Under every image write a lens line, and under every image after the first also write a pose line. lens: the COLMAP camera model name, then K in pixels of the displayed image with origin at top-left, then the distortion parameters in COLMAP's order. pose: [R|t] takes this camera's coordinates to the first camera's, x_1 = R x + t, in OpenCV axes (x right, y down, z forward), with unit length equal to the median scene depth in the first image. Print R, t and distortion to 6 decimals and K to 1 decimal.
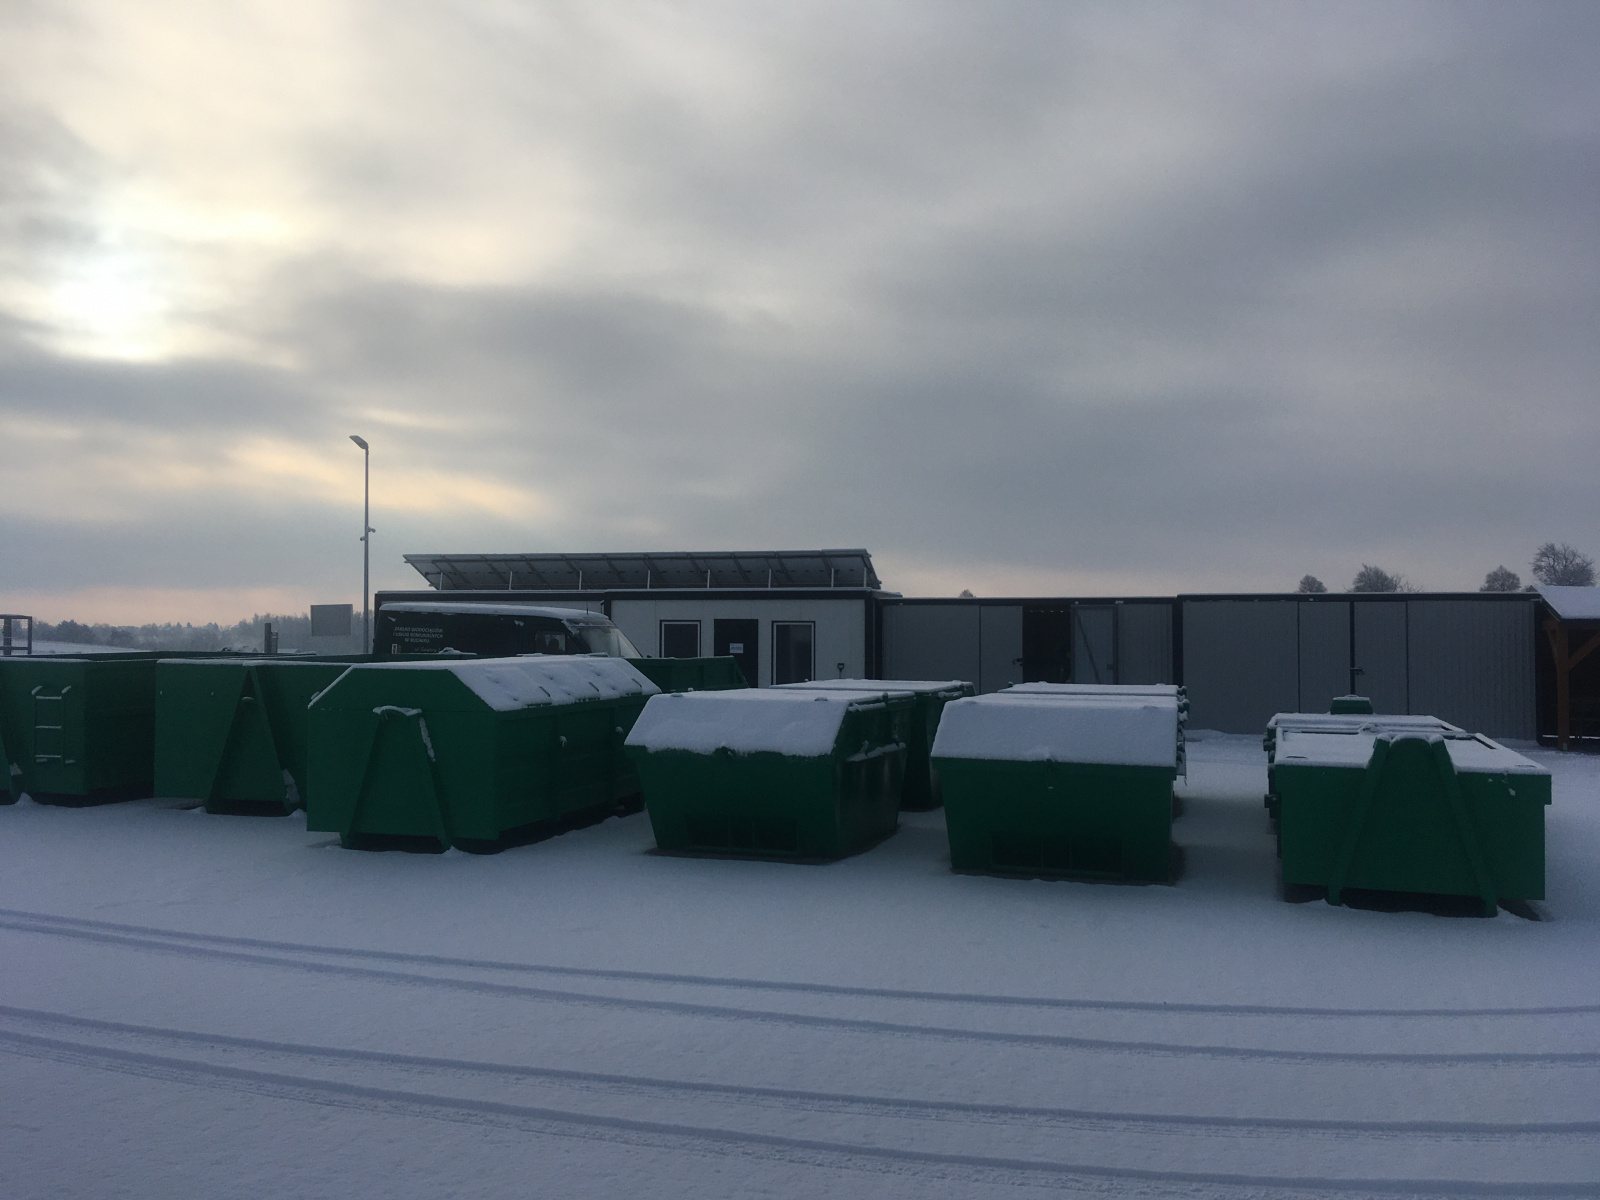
lens RADIAL K [[1355.0, 0, 786.1], [0, 1355.0, 614.5], [0, 0, 1]] dist [0.109790, -0.170367]
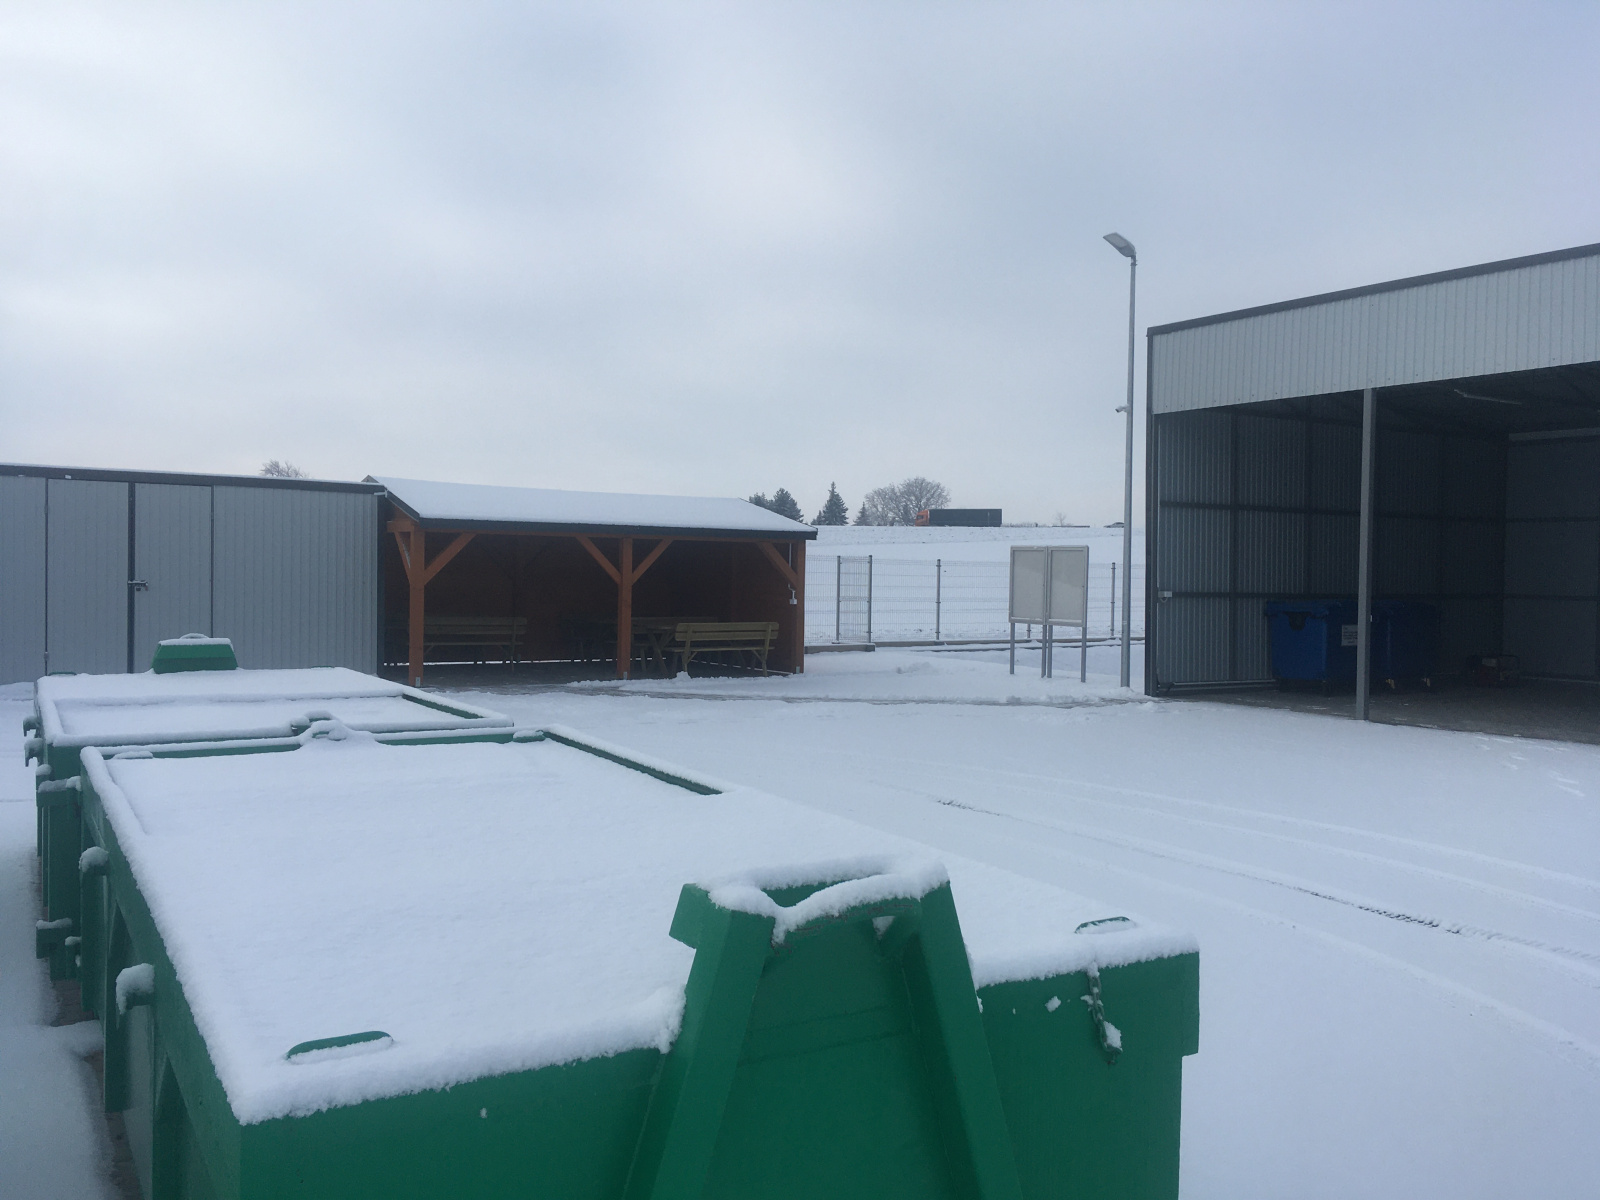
lens RADIAL K [[1355.0, 0, 832.8], [0, 1355.0, 578.5], [0, 0, 1]] dist [0.109790, -0.170367]
pose [[0.623688, 0.000254, 0.781673, 0.192887], [-0.029220, 0.999309, 0.022990, 0.023169], [-0.781127, -0.037179, 0.623265, 0.605388]]
